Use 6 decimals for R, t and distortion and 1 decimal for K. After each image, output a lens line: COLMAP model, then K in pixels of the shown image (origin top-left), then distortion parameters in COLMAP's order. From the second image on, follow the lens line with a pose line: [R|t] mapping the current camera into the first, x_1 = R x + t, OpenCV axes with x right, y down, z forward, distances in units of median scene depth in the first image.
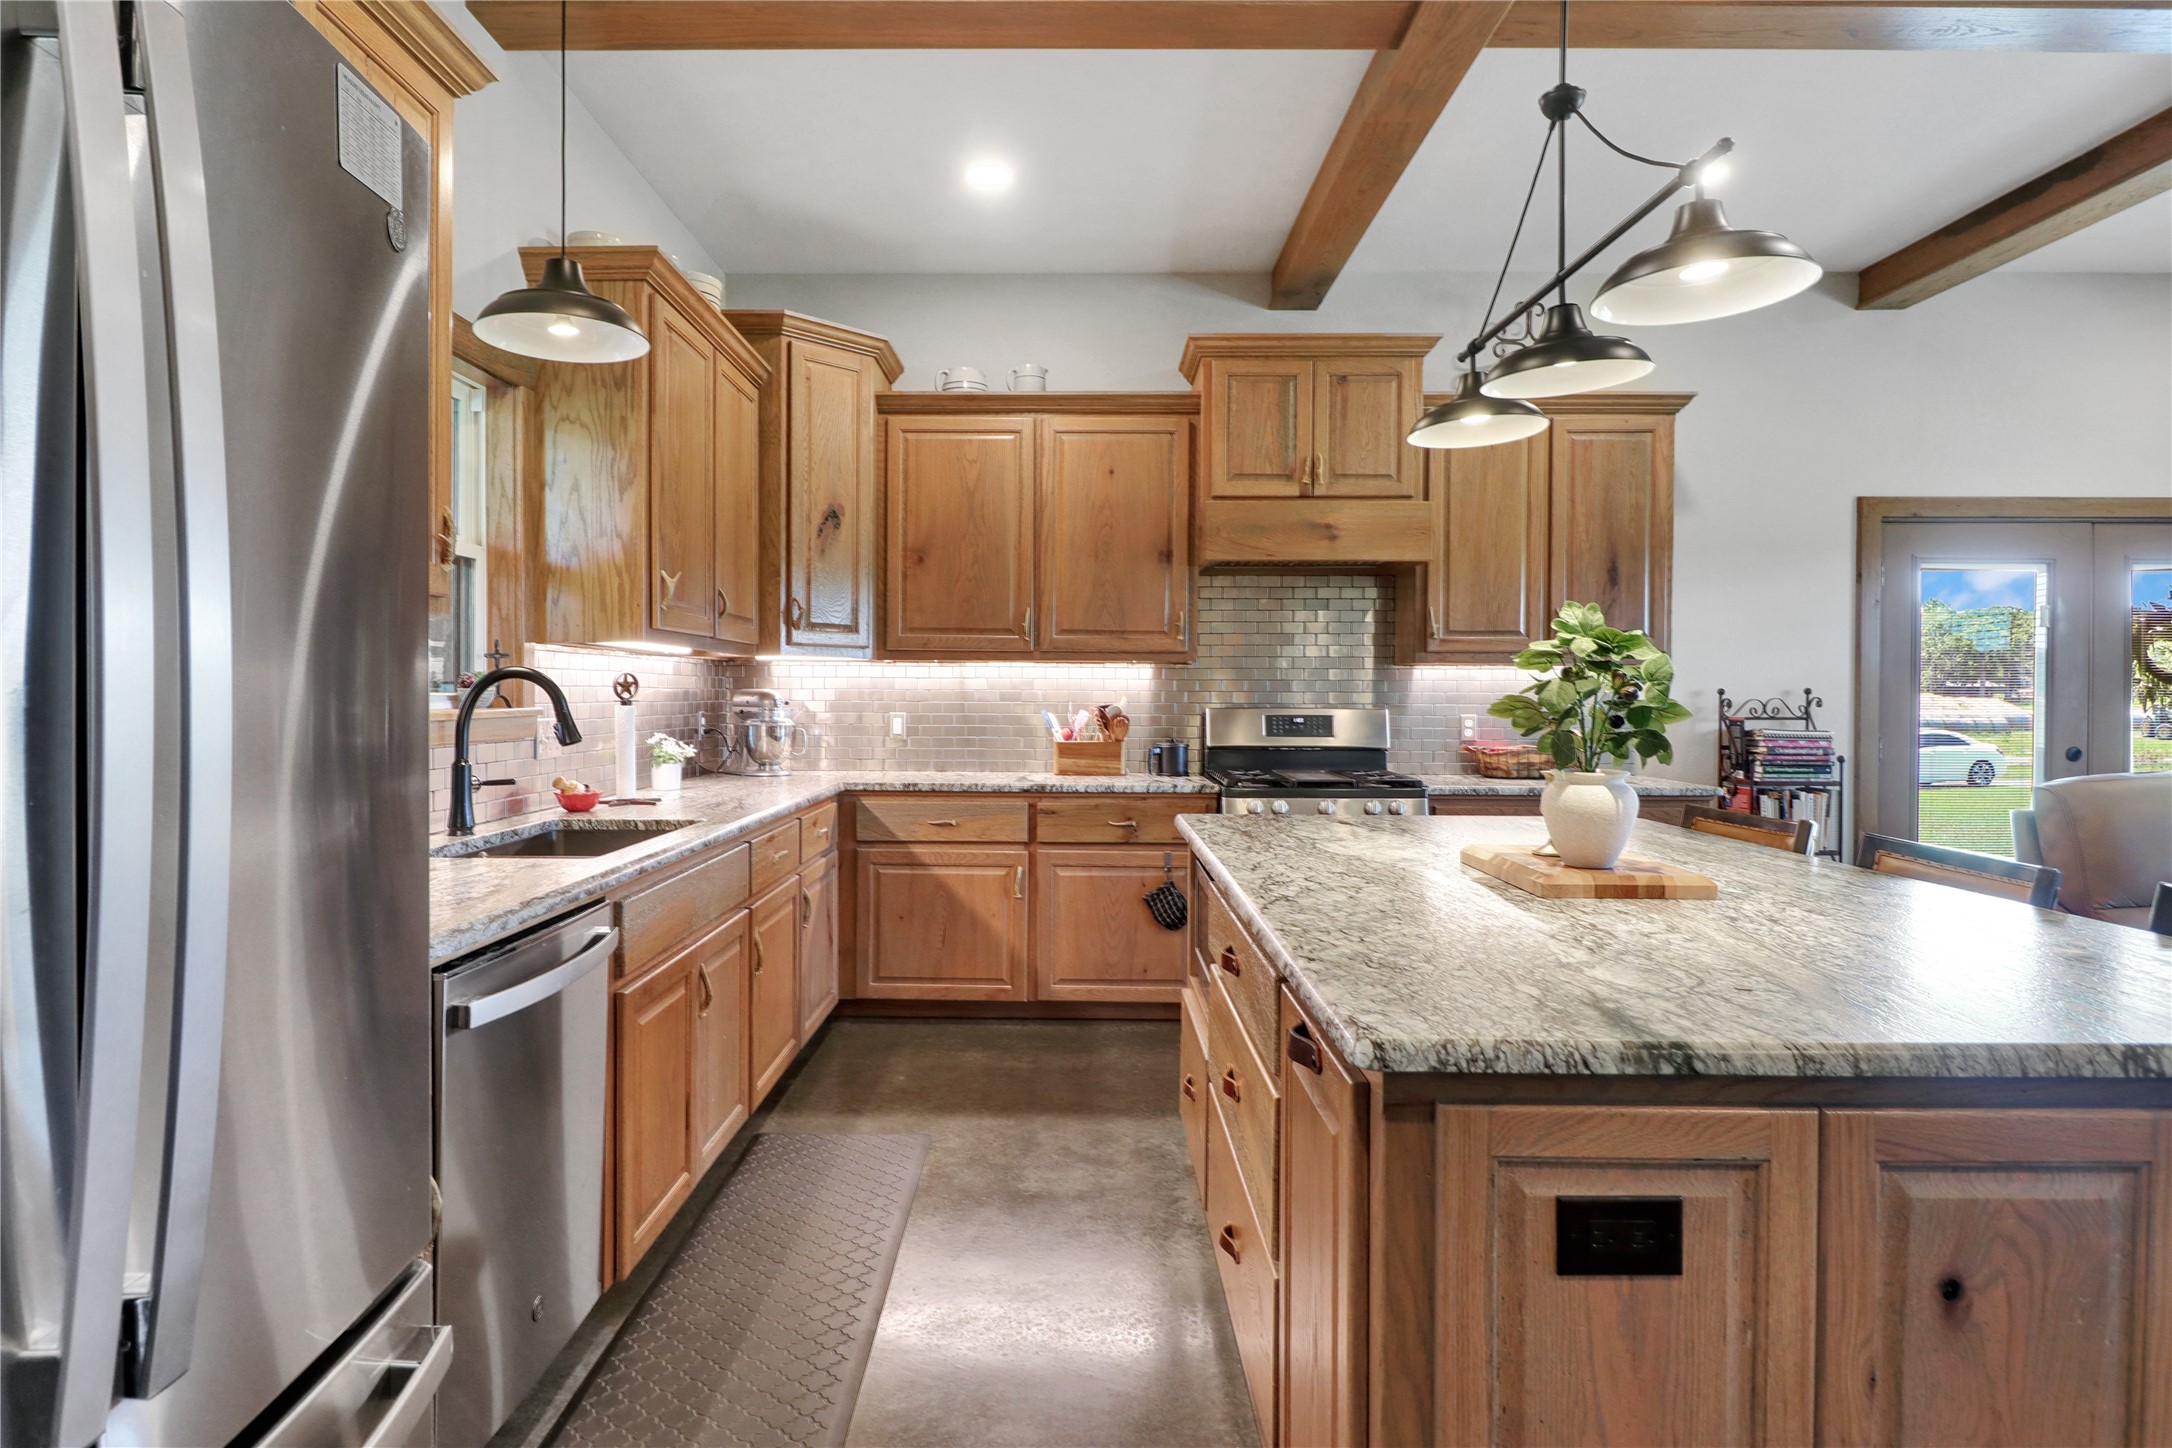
lens RADIAL K [[1192.3, 0, 1065.8], [0, 1192.3, 703.0], [0, 0, 1]] dist [-0.005536, -0.003716]
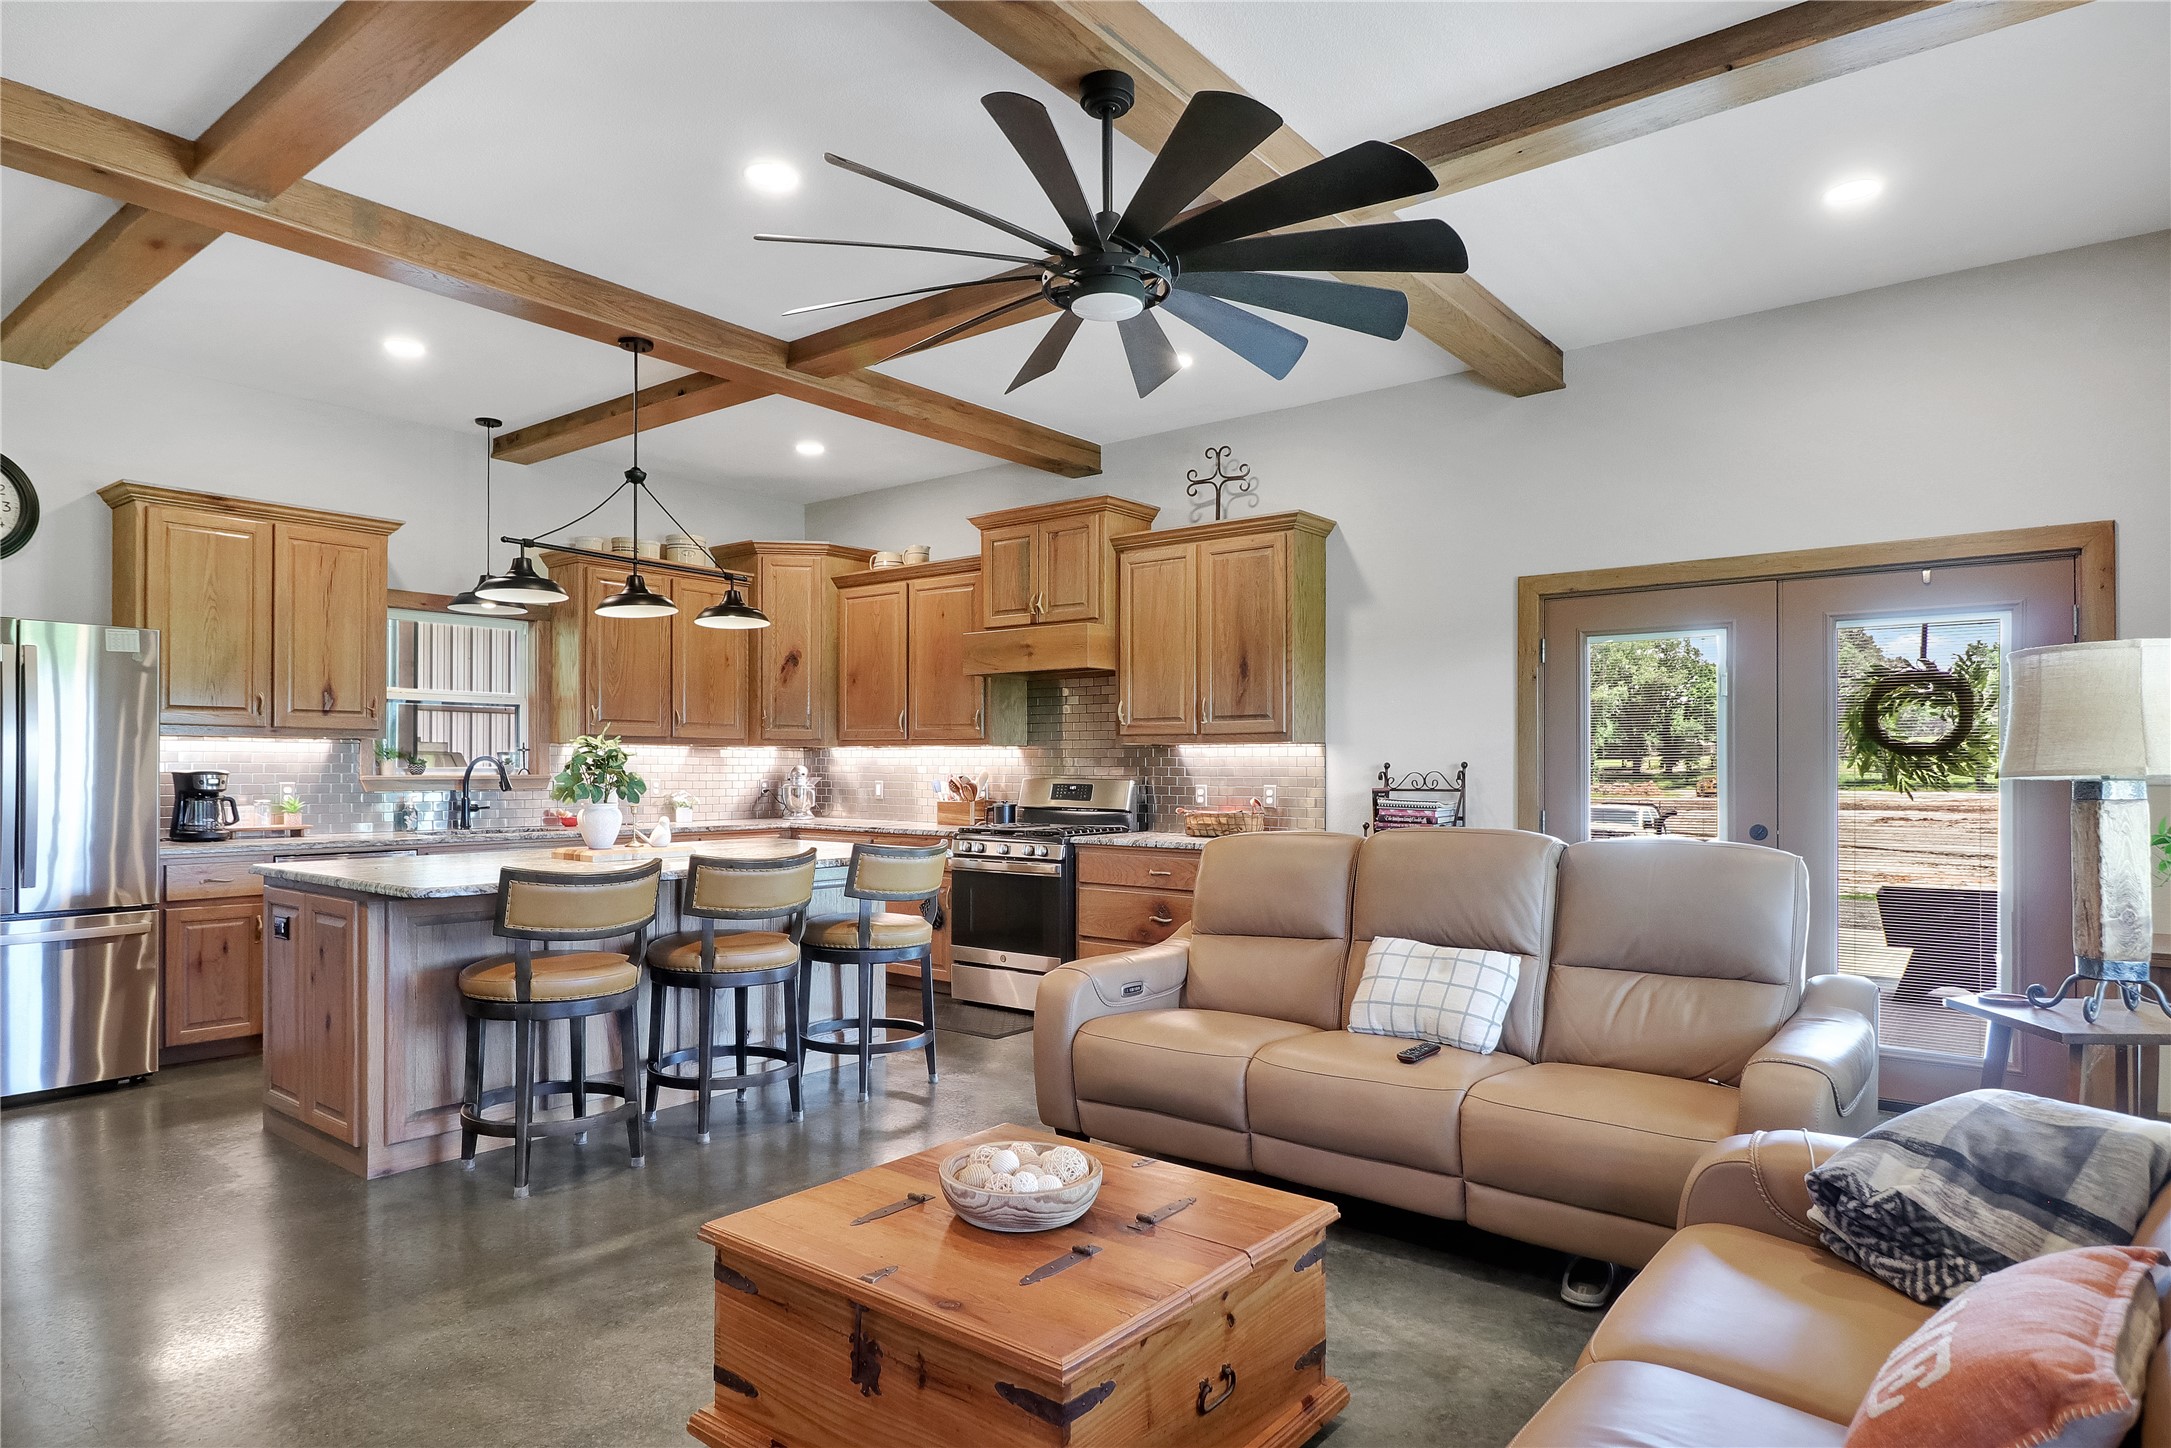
lens RADIAL K [[1252.8, 0, 1049.7], [0, 1252.8, 768.6], [0, 0, 1]] dist [0.002053, 0.000765]
pose [[0.784077, -0.000018, -0.620664, 1.083861], [-0.006651, 0.999942, -0.008431, 0.005060], [0.620628, 0.010738, 0.784031, -0.112348]]
